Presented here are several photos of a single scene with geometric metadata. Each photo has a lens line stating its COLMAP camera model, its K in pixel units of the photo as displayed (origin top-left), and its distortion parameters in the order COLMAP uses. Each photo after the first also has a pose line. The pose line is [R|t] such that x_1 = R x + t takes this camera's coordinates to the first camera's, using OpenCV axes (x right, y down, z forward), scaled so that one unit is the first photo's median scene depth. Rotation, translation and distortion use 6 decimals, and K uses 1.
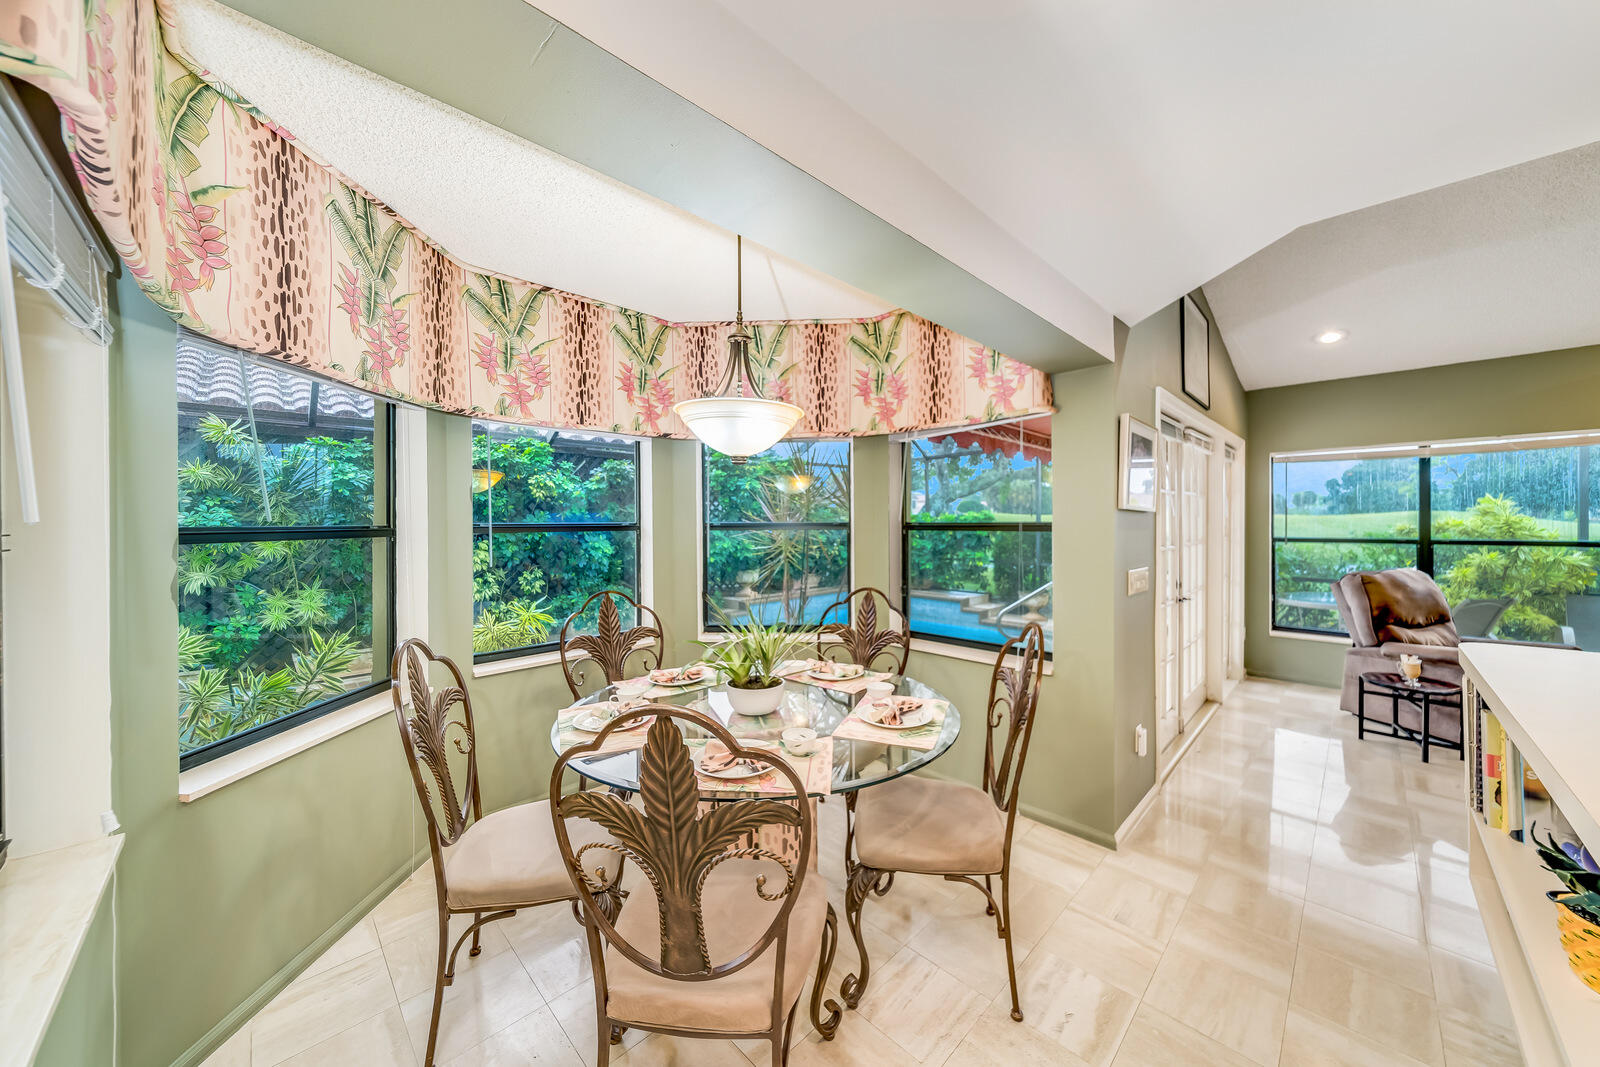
lens RADIAL K [[561.0, 0, 786.5], [0, 561.0, 525.0], [0, 0, 1]] dist [-0.006118, -0.001302]
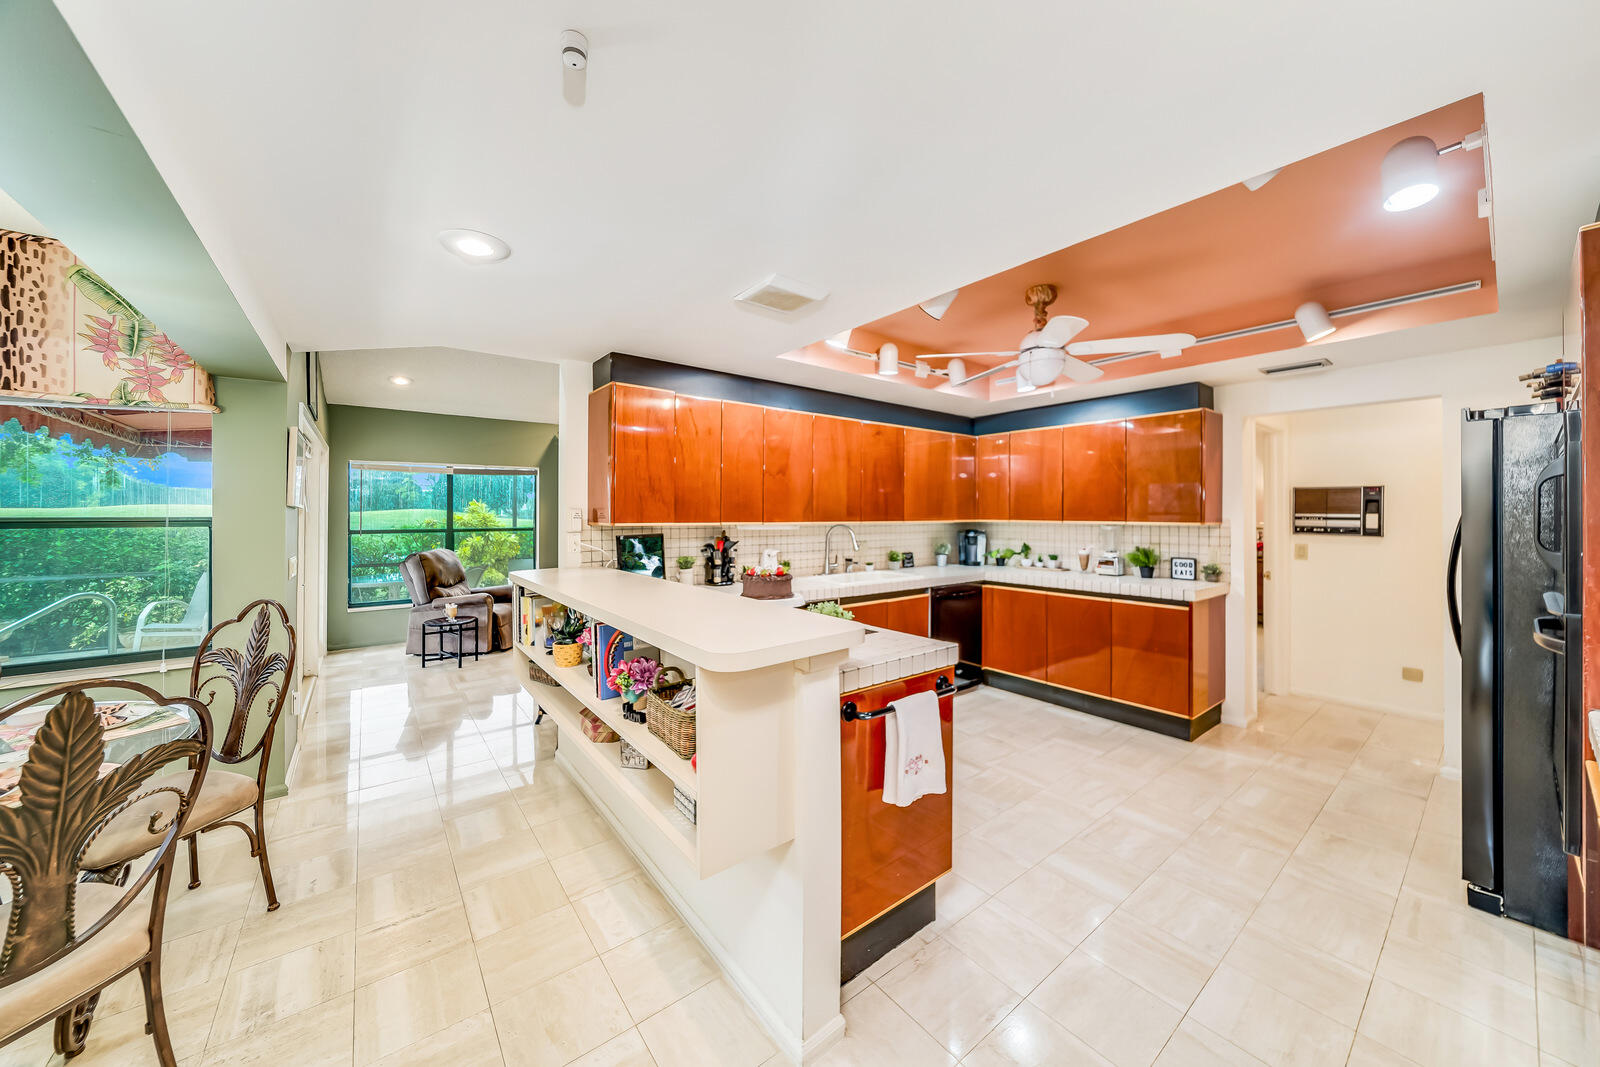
lens RADIAL K [[561.0, 0, 822.6], [0, 561.0, 512.8], [0, 0, 1]] dist [-0.006118, -0.001302]
pose [[0.083751, 0.007567, 0.996458, -0.309363], [0.005909, 0.999950, -0.008090, 0.001538], [-0.996469, 0.006566, 0.083702, -0.146783]]
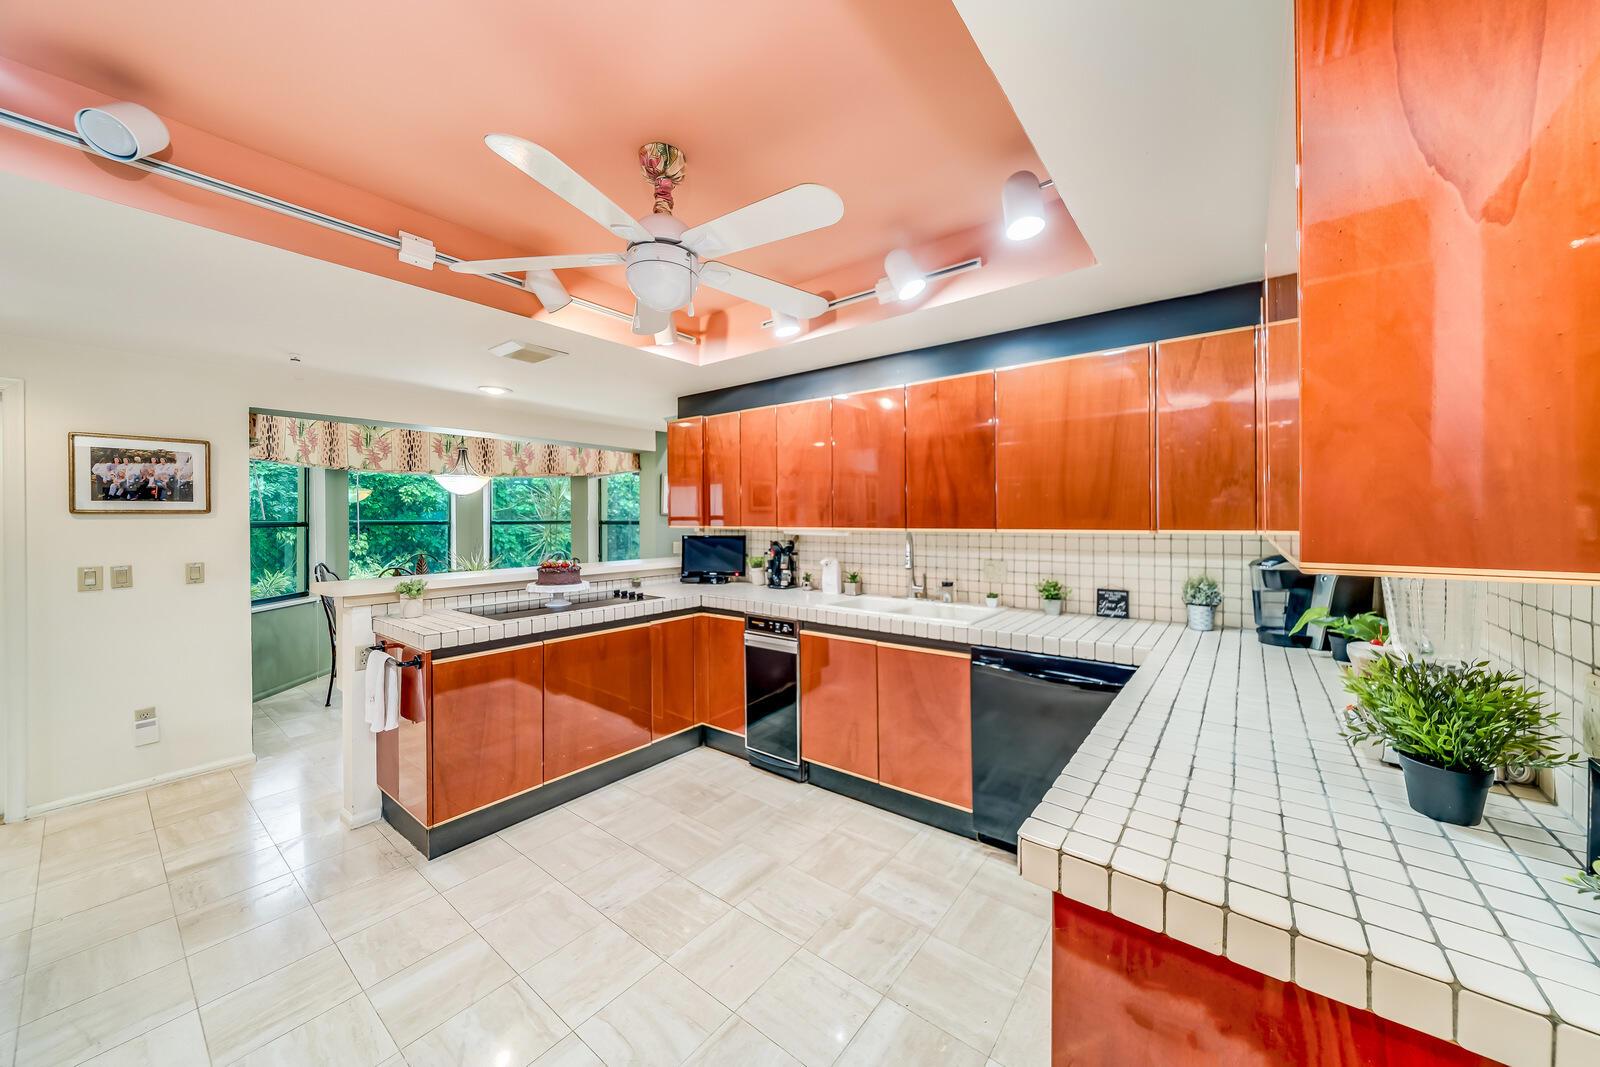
lens RADIAL K [[561.0, 0, 790.8], [0, 561.0, 518.8], [0, 0, 1]] dist [-0.006118, -0.001302]
pose [[0.990115, 0.001501, 0.140252, 0.527133], [-0.000485, 0.999973, -0.007277, 0.002415], [-0.140259, 0.007137, 0.990089, -0.874502]]
